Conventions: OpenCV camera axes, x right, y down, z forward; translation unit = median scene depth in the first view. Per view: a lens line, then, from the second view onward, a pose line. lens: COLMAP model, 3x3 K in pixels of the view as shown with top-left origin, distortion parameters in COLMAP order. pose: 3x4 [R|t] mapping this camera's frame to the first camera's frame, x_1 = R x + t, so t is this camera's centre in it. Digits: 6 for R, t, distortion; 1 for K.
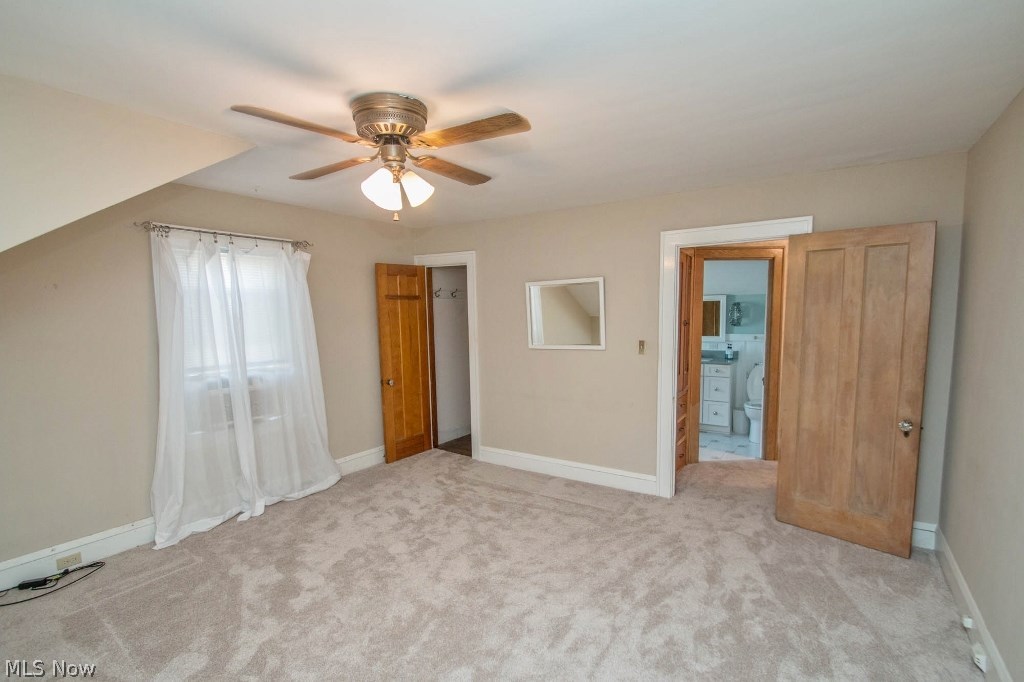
lens RADIAL K [[488.4, 0, 516.1], [0, 488.4, 361.5], [0, 0, 1]] dist [0.029975, -0.022806]
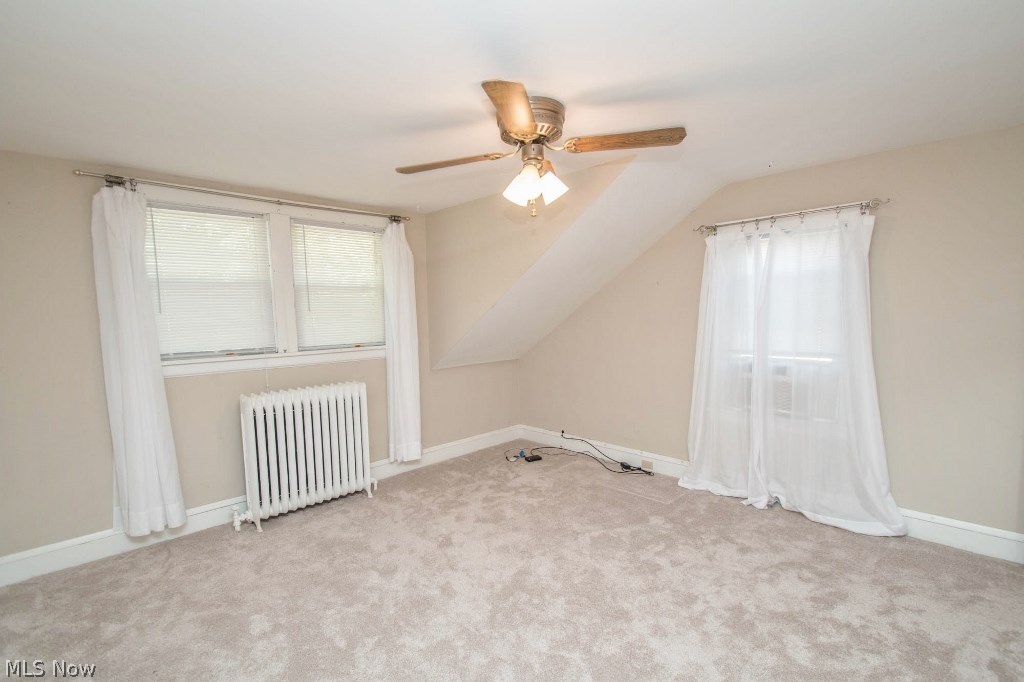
lens RADIAL K [[488.4, 0, 516.1], [0, 488.4, 361.5], [0, 0, 1]] dist [0.029975, -0.022806]
pose [[-0.222548, 0.133726, -0.965707, 0.522794], [-0.063148, 0.986491, 0.151157, -0.097955], [0.972874, 0.094623, -0.211097, 0.771625]]
